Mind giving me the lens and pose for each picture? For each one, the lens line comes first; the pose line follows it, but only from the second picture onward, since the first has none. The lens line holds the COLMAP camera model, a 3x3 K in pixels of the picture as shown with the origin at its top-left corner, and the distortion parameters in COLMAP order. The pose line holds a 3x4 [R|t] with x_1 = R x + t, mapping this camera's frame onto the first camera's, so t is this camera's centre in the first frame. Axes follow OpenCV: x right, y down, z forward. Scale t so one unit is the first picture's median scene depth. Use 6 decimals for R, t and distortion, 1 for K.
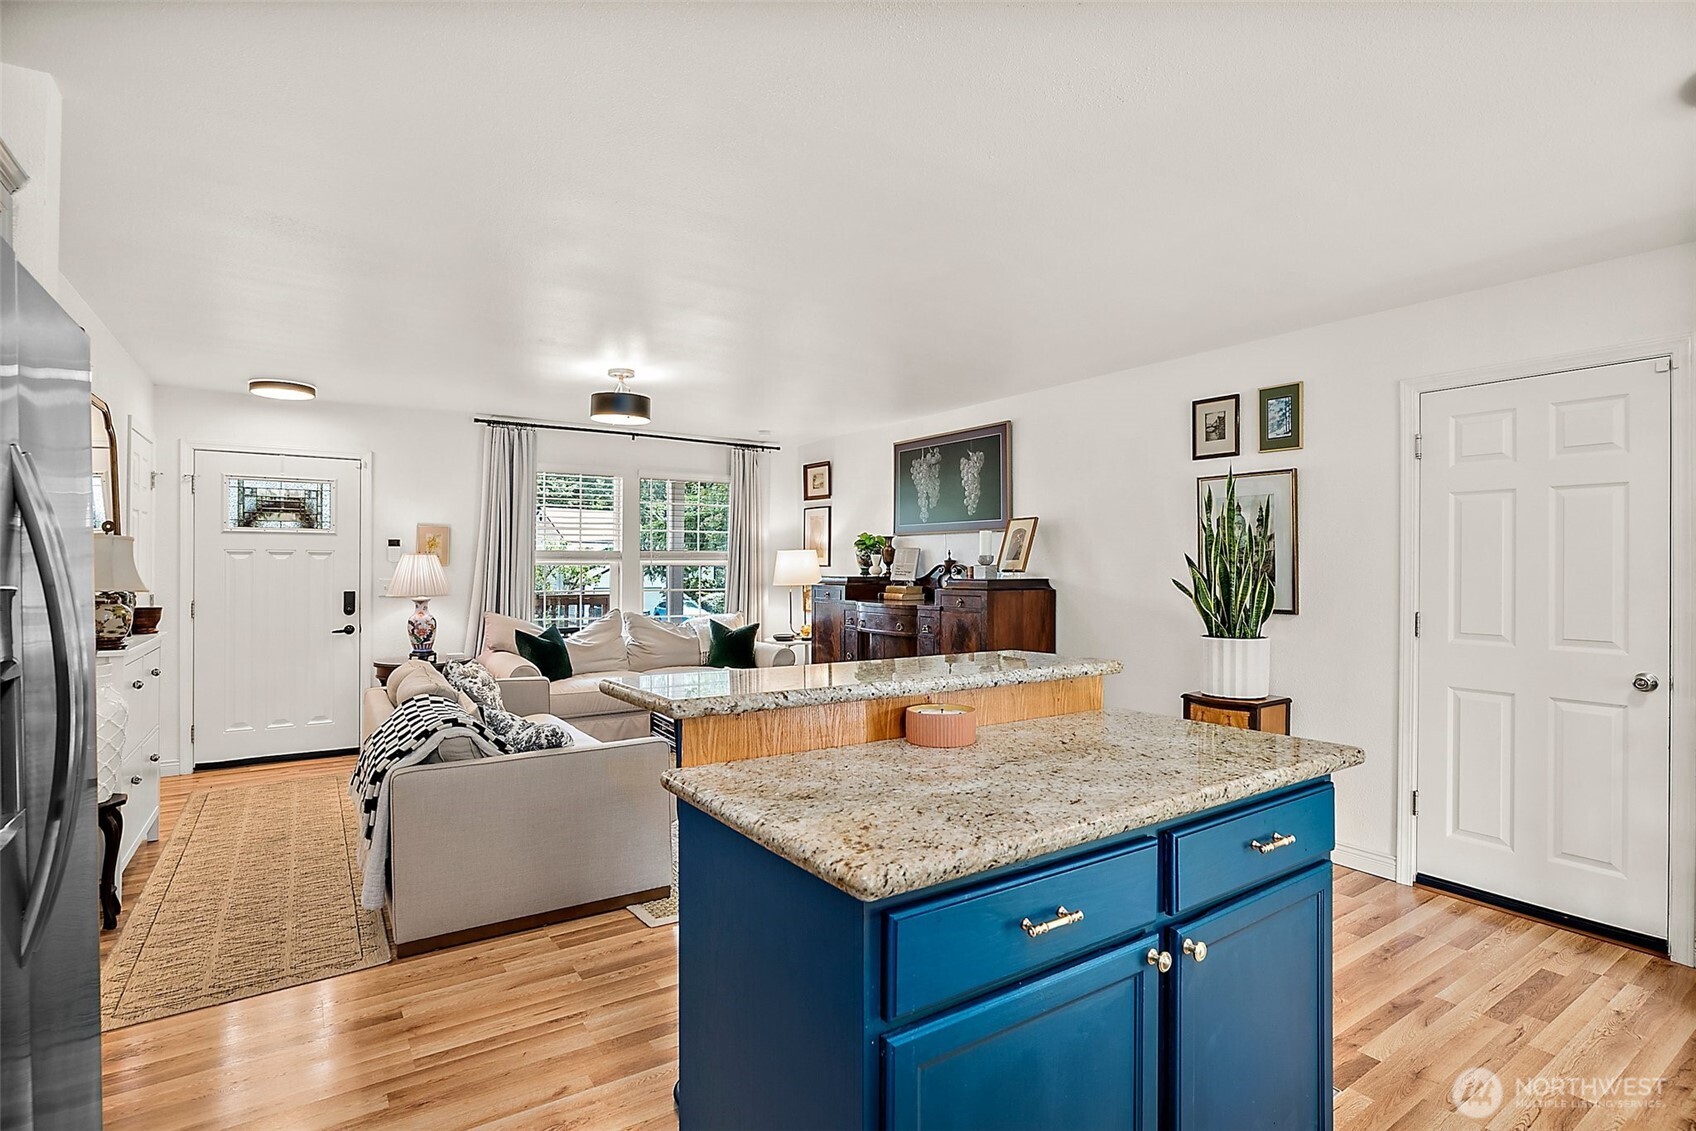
lens RADIAL K [[833.2, 0, 854.7], [0, 833.2, 568.7], [0, 0, 1]] dist [-0.028890, 0.009144]
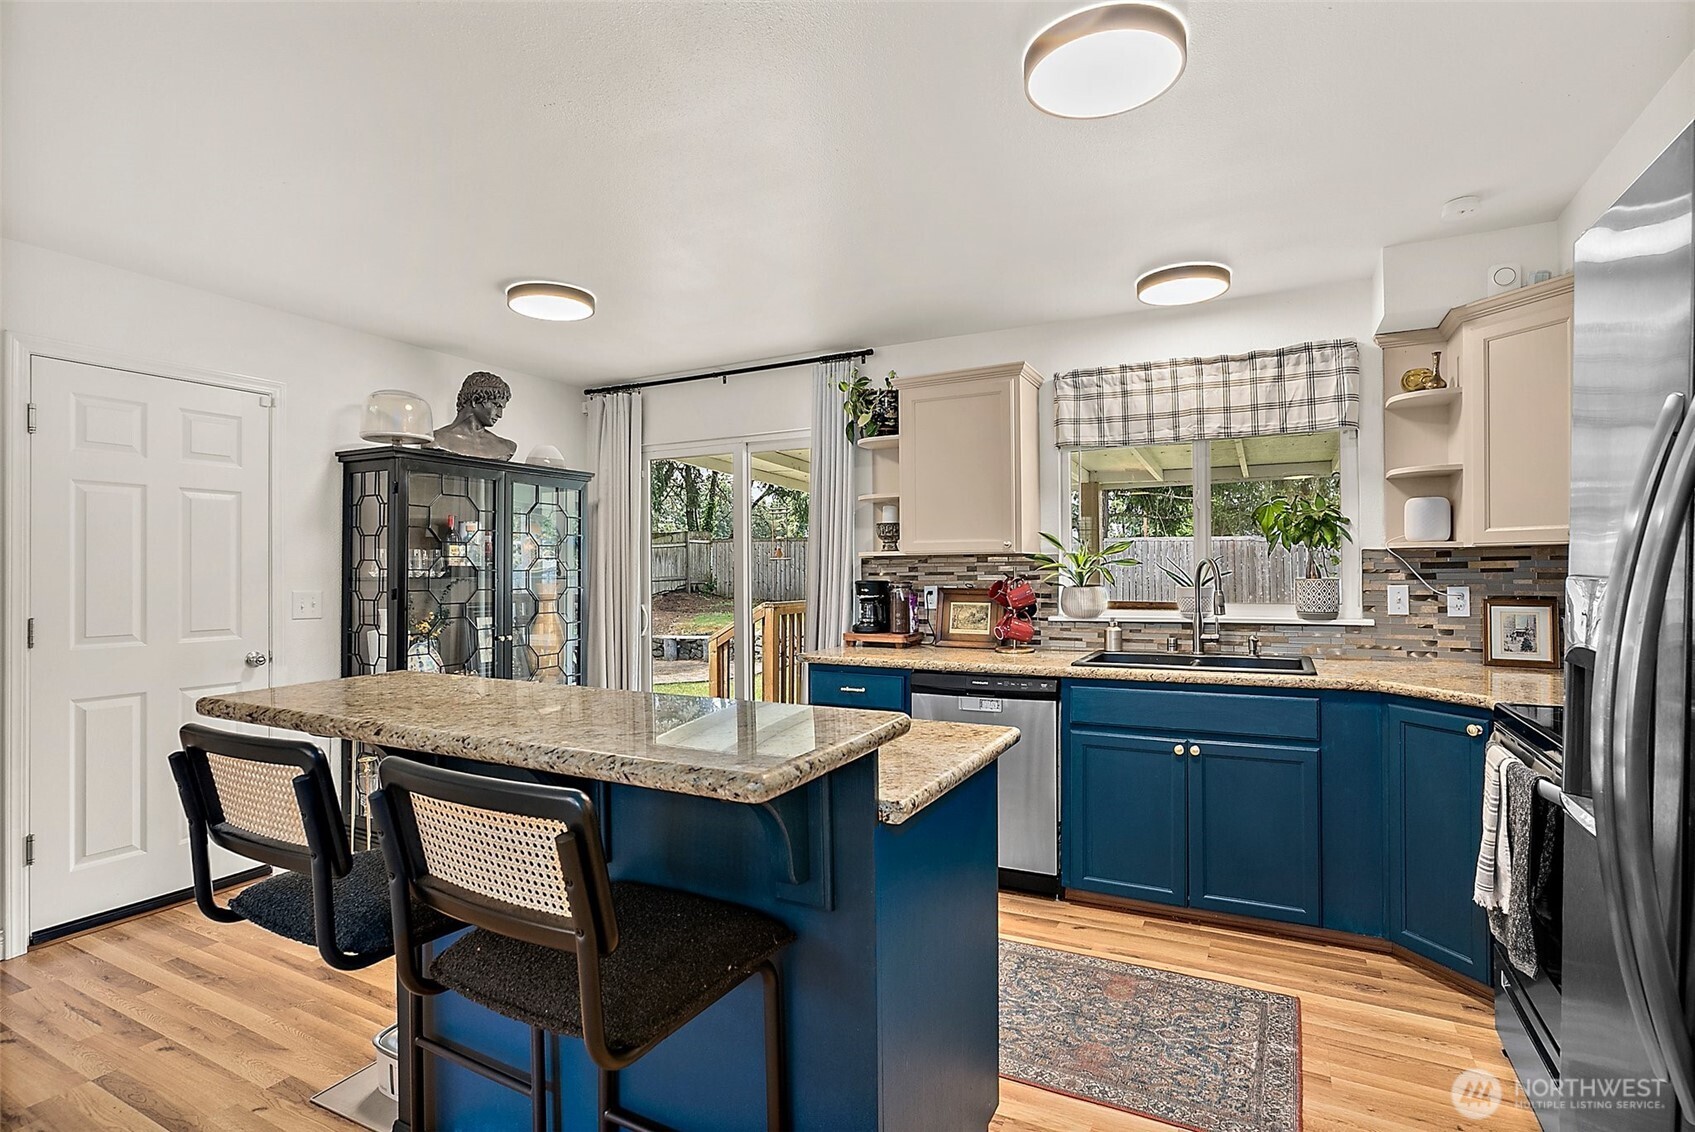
lens RADIAL K [[832.7, 0, 859.9], [0, 832.7, 567.8], [0, 0, 1]] dist [-0.028890, 0.009144]
pose [[-0.484202, -0.003063, 0.874951, -0.278563], [0.001468, 0.999990, 0.004312, -0.000306], [-0.874955, 0.003372, -0.484193, 0.425067]]
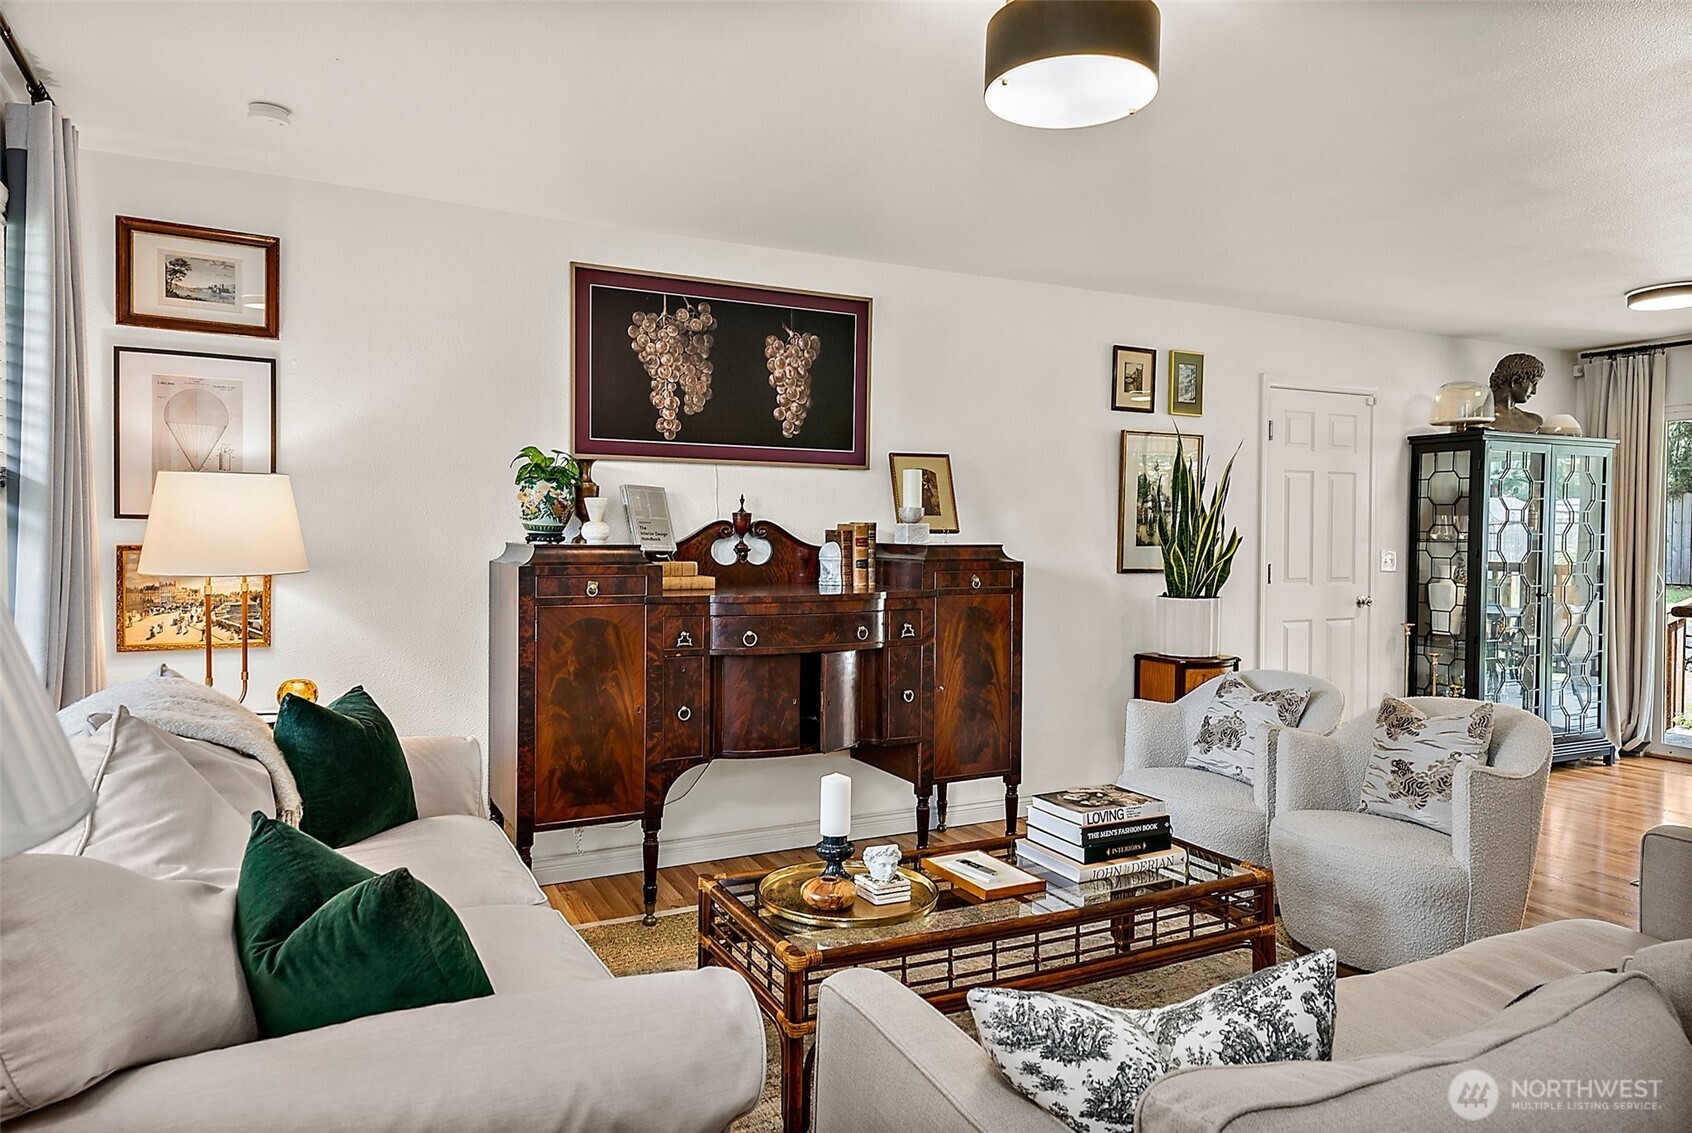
lens RADIAL K [[1081.5, 0, 846.2], [0, 1081.5, 560.6], [0, 0, 1]] dist [0.039204, 0.002031]
pose [[0.123456, -0.030655, 0.991876, -0.669273], [-0.002938, 0.999507, 0.031257, -0.001195], [-0.992346, -0.006773, 0.123305, 0.932980]]
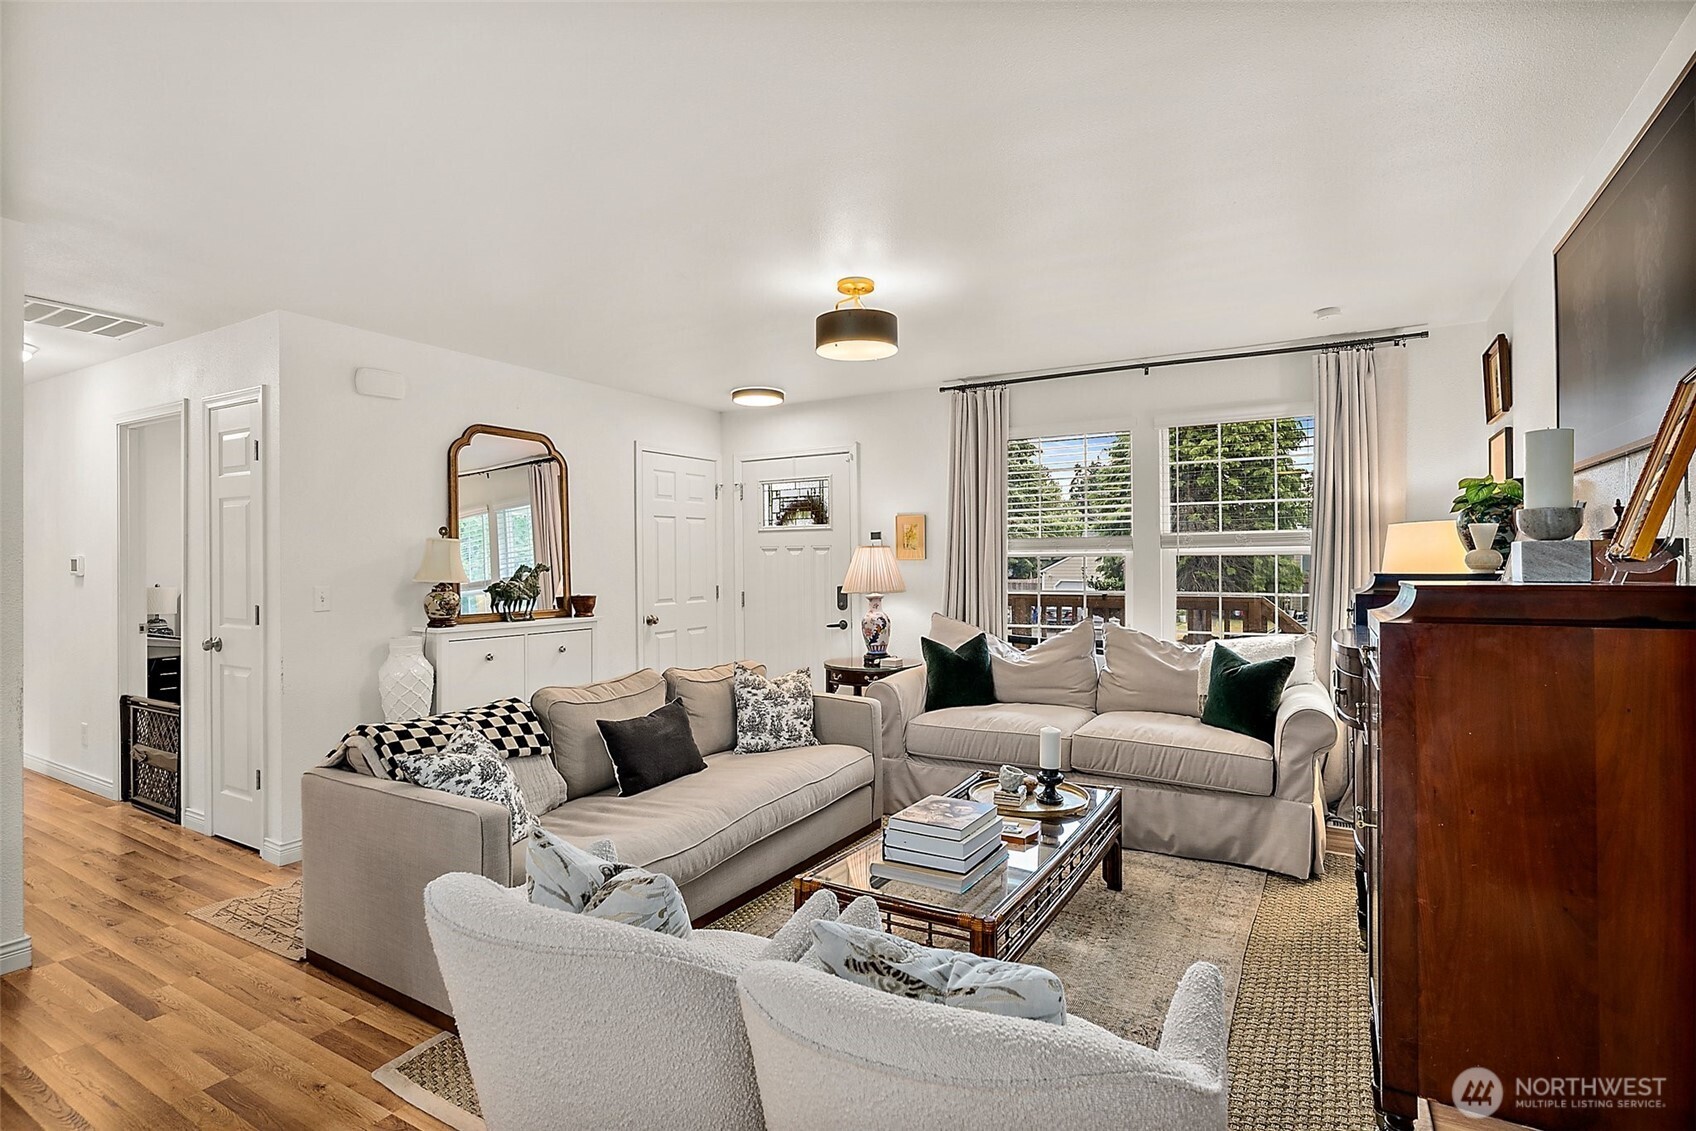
lens RADIAL K [[833.2, 0, 853.8], [0, 833.2, 575.2], [0, 0, 1]] dist [-0.028890, 0.009144]
pose [[0.437509, 0.007344, -0.899184, 0.313420], [0.004766, 0.999934, 0.010486, 0.004175], [0.899201, -0.008873, 0.437445, 0.612179]]
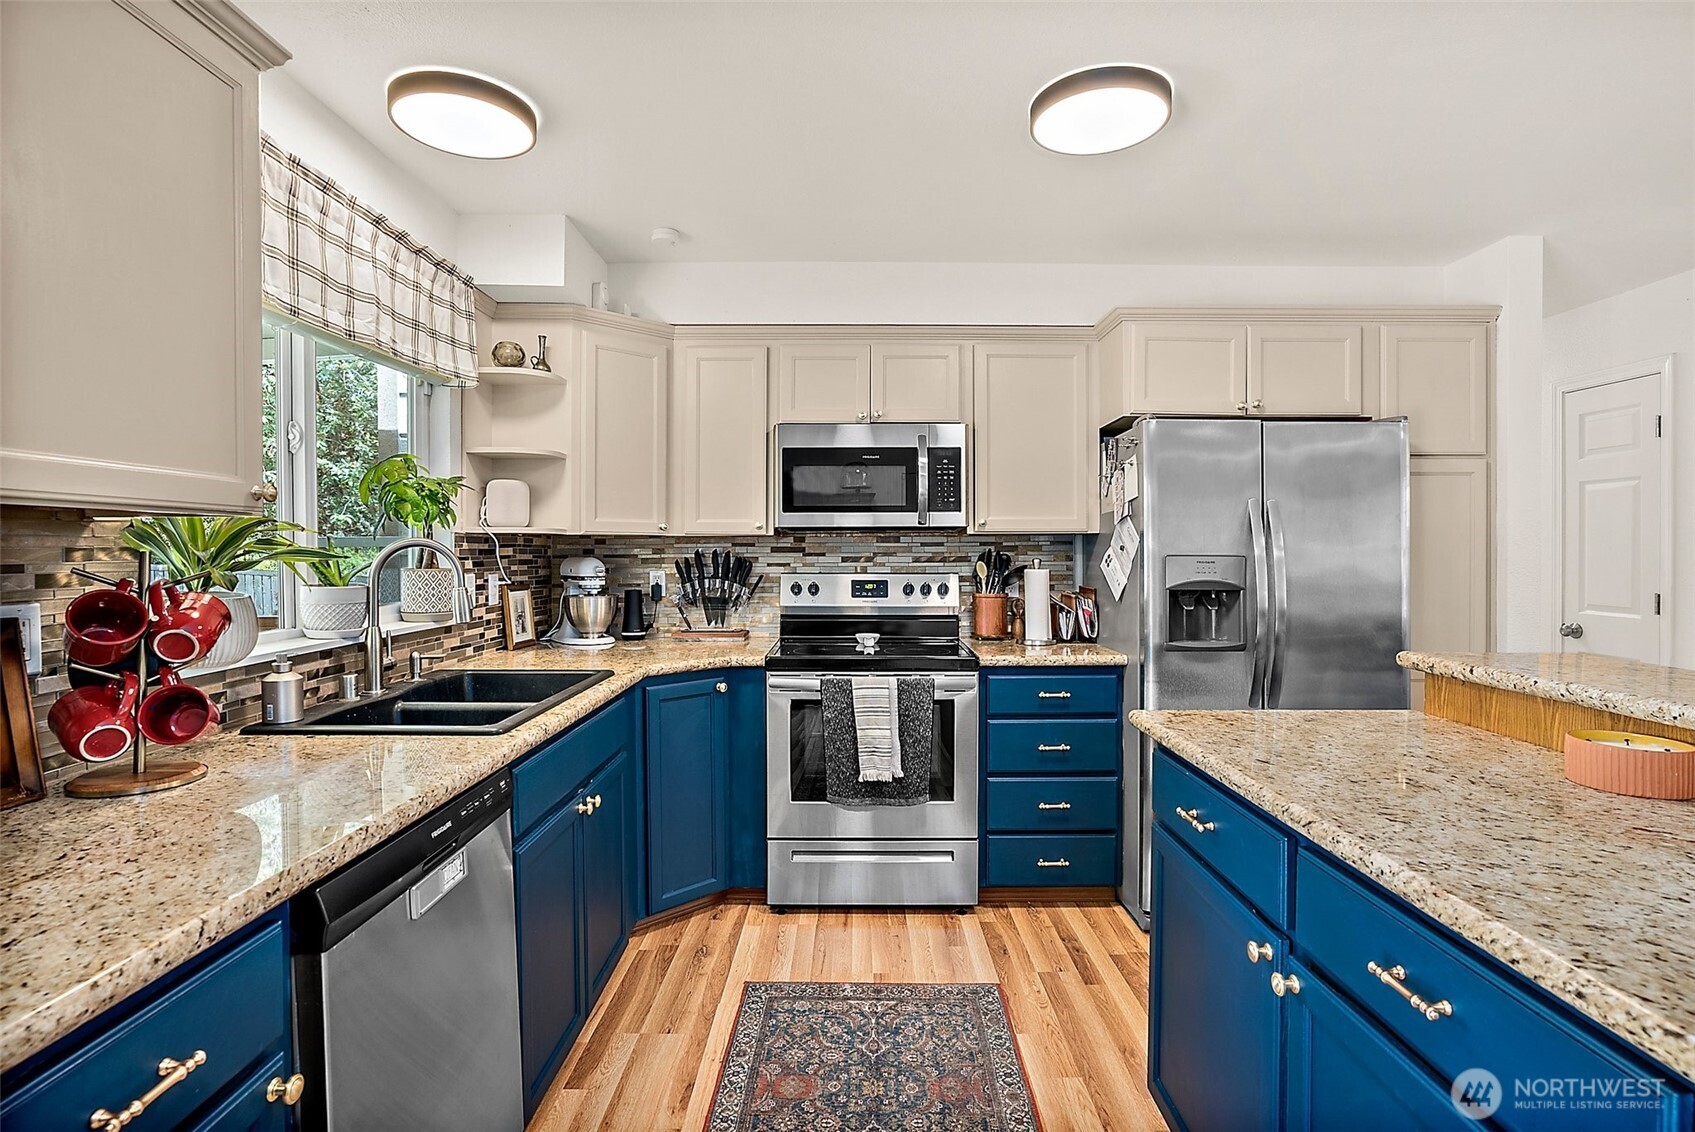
lens RADIAL K [[832.7, 0, 851.1], [0, 832.7, 563.0], [0, 0, 1]] dist [-0.028890, 0.009144]
pose [[-0.559259, 0.007434, -0.828960, 0.380999], [0.000025, 0.999960, 0.008951, 0.003518], [0.828993, 0.004986, -0.559236, 0.290015]]
